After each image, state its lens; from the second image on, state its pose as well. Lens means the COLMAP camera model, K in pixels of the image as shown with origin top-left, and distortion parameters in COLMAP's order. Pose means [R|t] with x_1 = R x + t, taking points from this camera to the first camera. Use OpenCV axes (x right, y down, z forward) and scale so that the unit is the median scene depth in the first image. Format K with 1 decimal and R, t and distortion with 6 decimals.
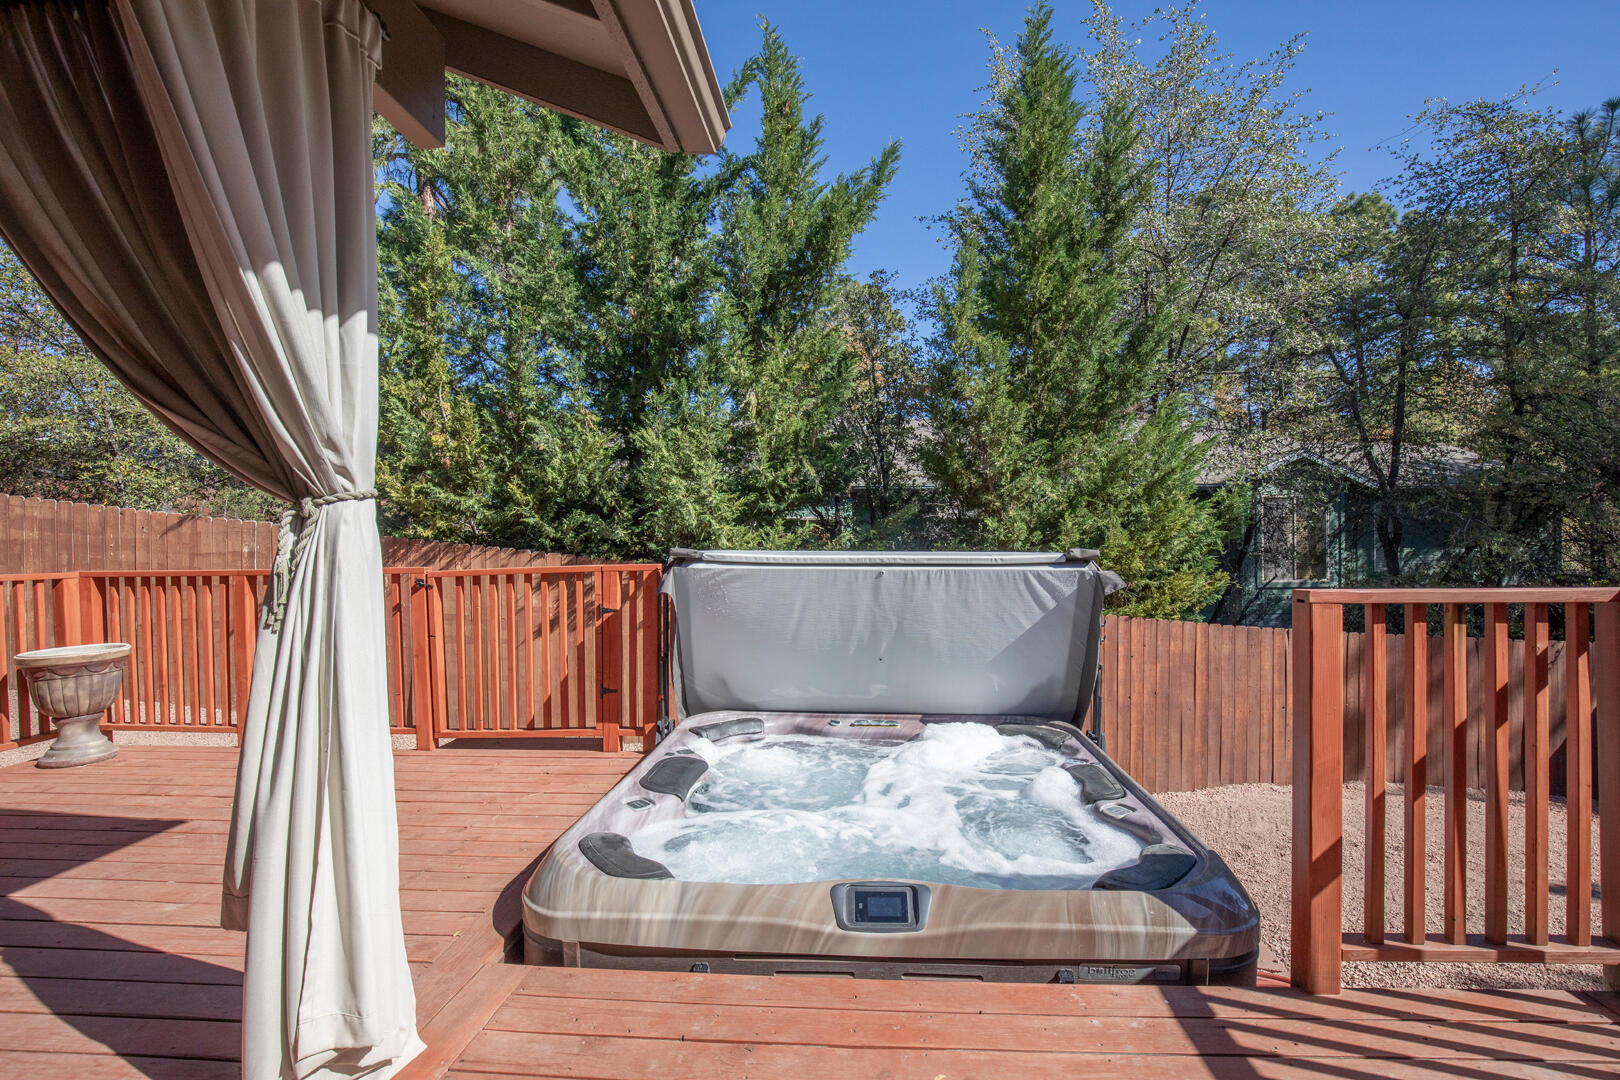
lens RADIAL K [[765.9, 0, 817.3], [0, 765.9, 545.8], [0, 0, 1]] dist [-0.000943, 0.000060]
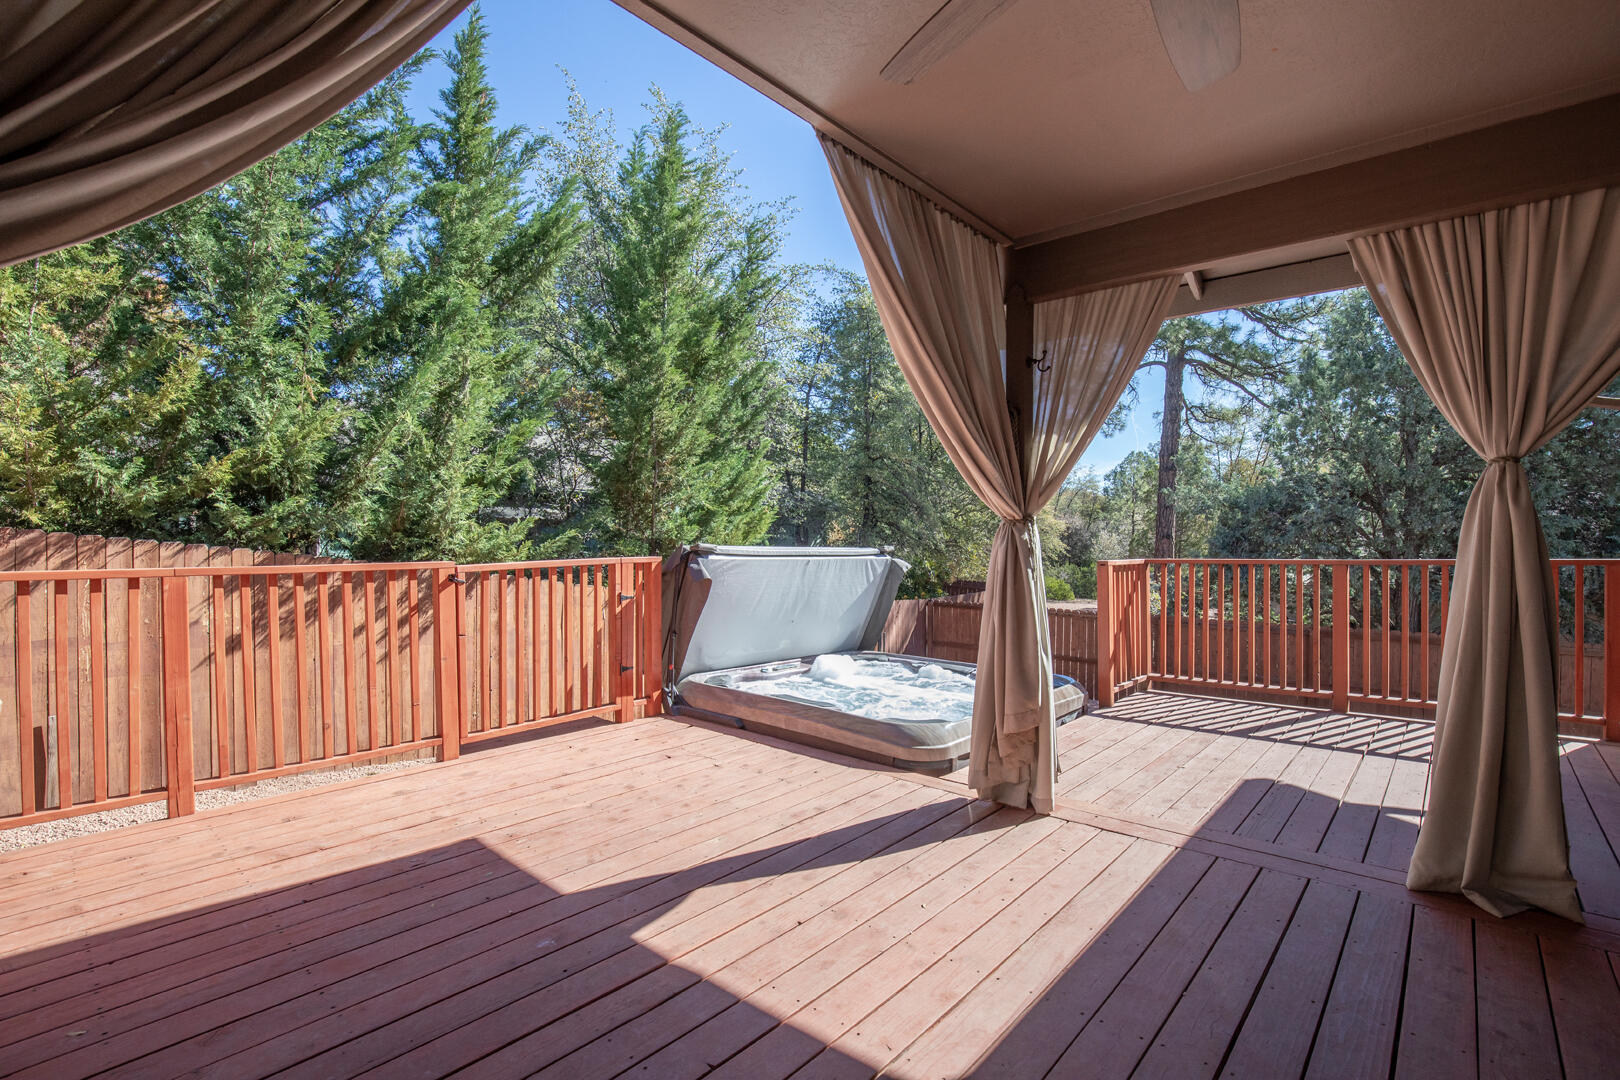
lens RADIAL K [[765.9, 0, 817.3], [0, 765.9, 545.8], [0, 0, 1]] dist [-0.000943, 0.000060]
pose [[0.577393, 0.007387, 0.816433, -1.098116], [-0.004592, 0.999973, -0.005801, 0.013334], [-0.816453, -0.000399, 0.577411, 0.117344]]
